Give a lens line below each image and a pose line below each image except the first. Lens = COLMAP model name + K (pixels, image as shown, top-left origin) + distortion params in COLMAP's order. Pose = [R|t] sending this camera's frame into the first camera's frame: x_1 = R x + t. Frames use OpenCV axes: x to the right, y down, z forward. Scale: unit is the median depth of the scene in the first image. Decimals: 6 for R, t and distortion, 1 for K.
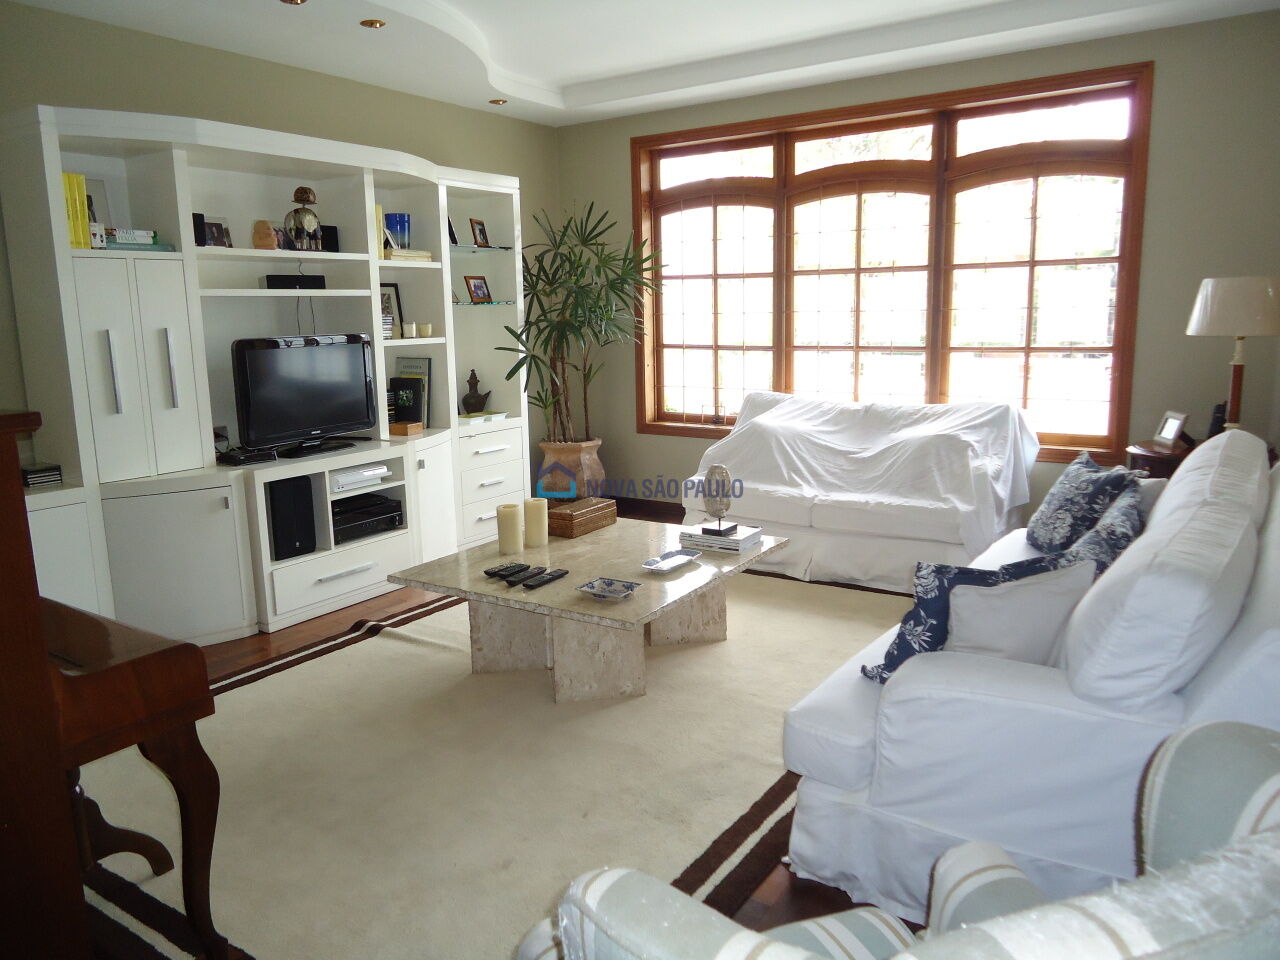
lens RADIAL K [[941.9, 0, 640.0], [0, 941.9, 480.0], [0, 0, 1]] dist [0.001857, -0.000196]
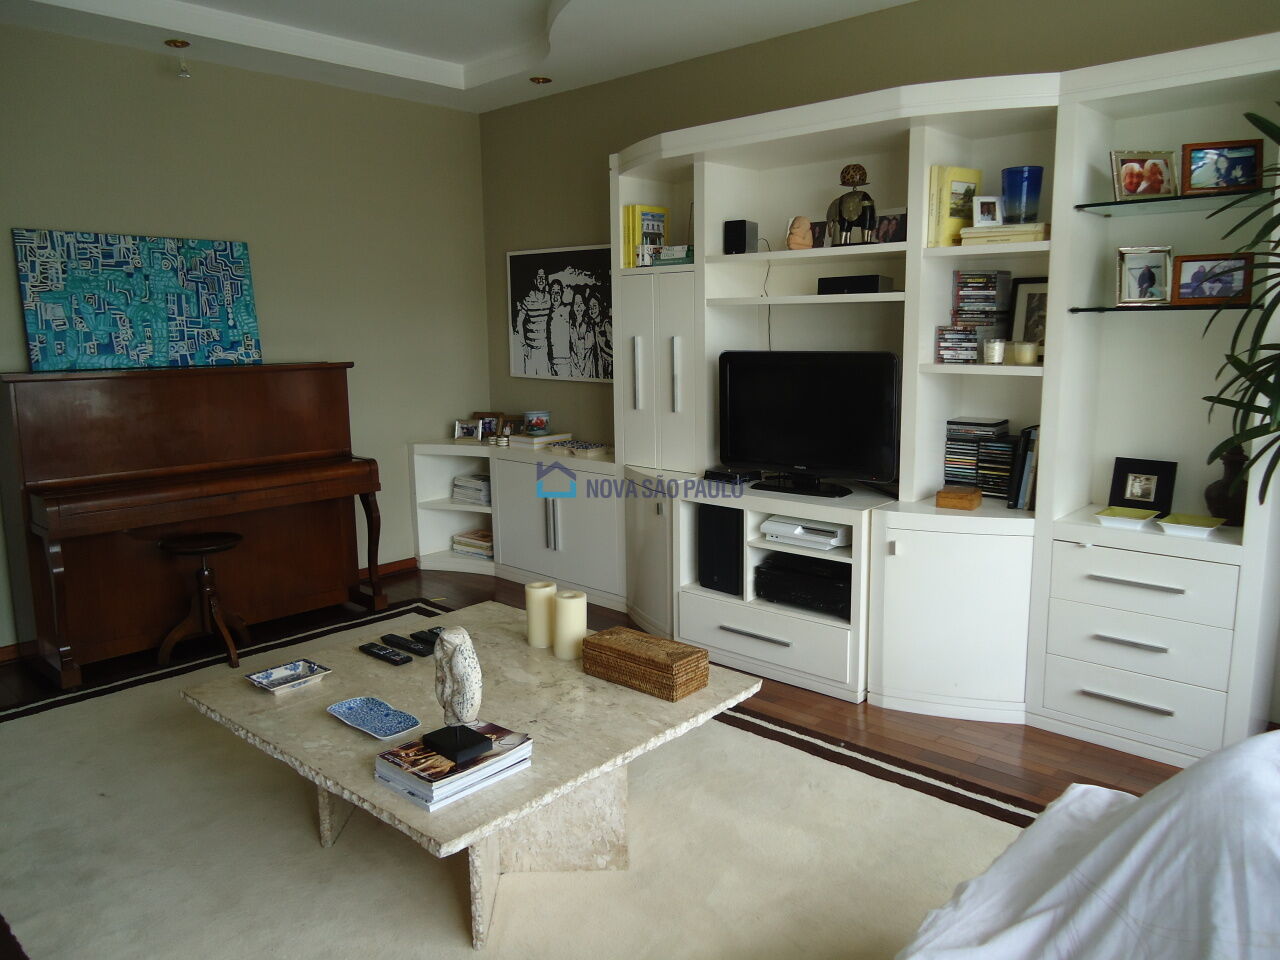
lens RADIAL K [[941.9, 0, 640.0], [0, 941.9, 480.0], [0, 0, 1]] dist [0.001857, -0.000196]
pose [[-0.166666, 0.185716, -0.968366, 0.489446], [-0.162719, 0.963456, 0.212780, -0.195812], [0.972494, 0.193035, -0.130356, 0.983896]]
